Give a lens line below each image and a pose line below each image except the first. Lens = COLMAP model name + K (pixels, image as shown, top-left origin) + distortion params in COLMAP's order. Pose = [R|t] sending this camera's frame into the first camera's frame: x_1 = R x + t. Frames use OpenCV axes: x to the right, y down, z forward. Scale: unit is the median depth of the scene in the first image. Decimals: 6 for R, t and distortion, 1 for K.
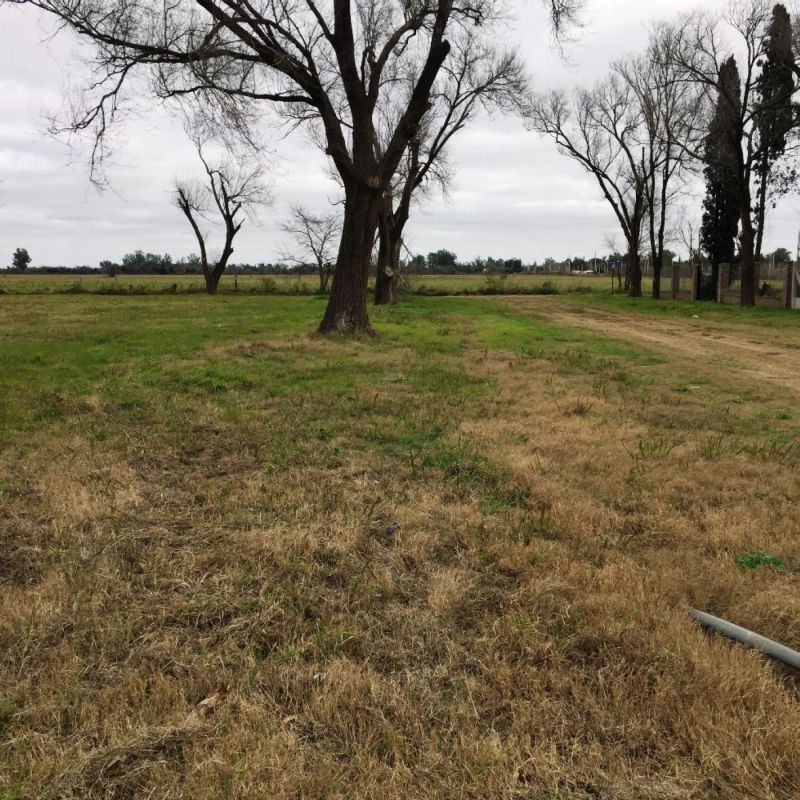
lens RADIAL K [[903.0, 0, 407.7], [0, 903.0, 403.5], [0, 0, 1]] dist [0.027388, 0.000000]
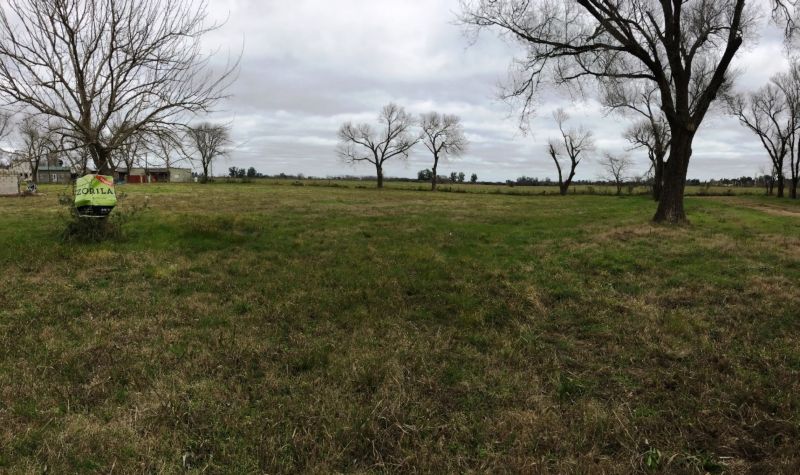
lens RADIAL K [[656.3, 0, 400.6], [0, 656.3, 238.5], [0, 0, 1]] dist [0.199497, 0.020889]
pose [[0.878375, 0.055671, -0.474720, 0.509288], [-0.084178, 0.995688, -0.038988, 0.183998], [0.470502, 0.074207, 0.879273, -1.337101]]
